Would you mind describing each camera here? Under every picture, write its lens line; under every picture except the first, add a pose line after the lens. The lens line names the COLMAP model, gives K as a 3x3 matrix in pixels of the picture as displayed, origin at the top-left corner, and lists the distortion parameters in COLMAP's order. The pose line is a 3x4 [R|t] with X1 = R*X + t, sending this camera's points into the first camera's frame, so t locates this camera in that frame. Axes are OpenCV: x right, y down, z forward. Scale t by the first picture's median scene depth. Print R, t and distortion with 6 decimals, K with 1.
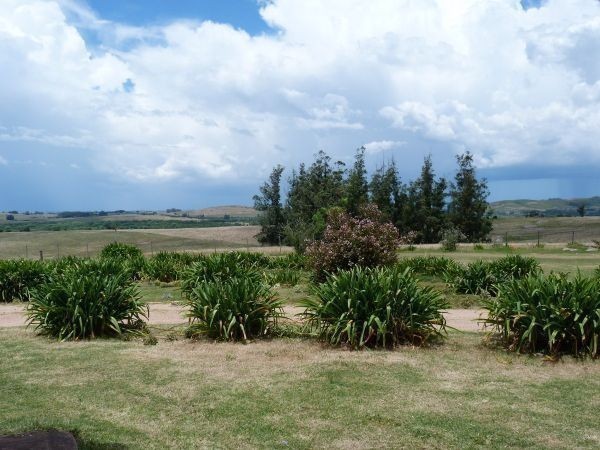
lens RADIAL K [[458.9, 0, 301.6], [0, 458.9, 209.9], [0, 0, 1]] dist [-0.033503, 0.010894]
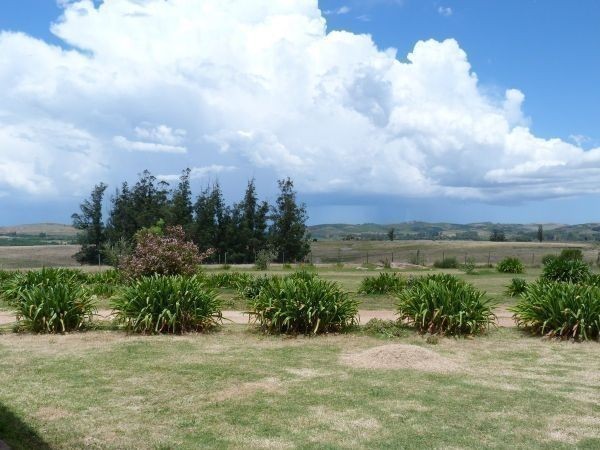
lens RADIAL K [[596.2, 0, 291.8], [0, 596.2, 225.6], [0, 0, 1]] dist [-0.021231, 0.027950]
pose [[0.968313, 0.021880, 0.248780, 0.049160], [-0.019988, 0.999749, -0.010127, -0.003588], [-0.248939, 0.004833, 0.968507, -0.526454]]
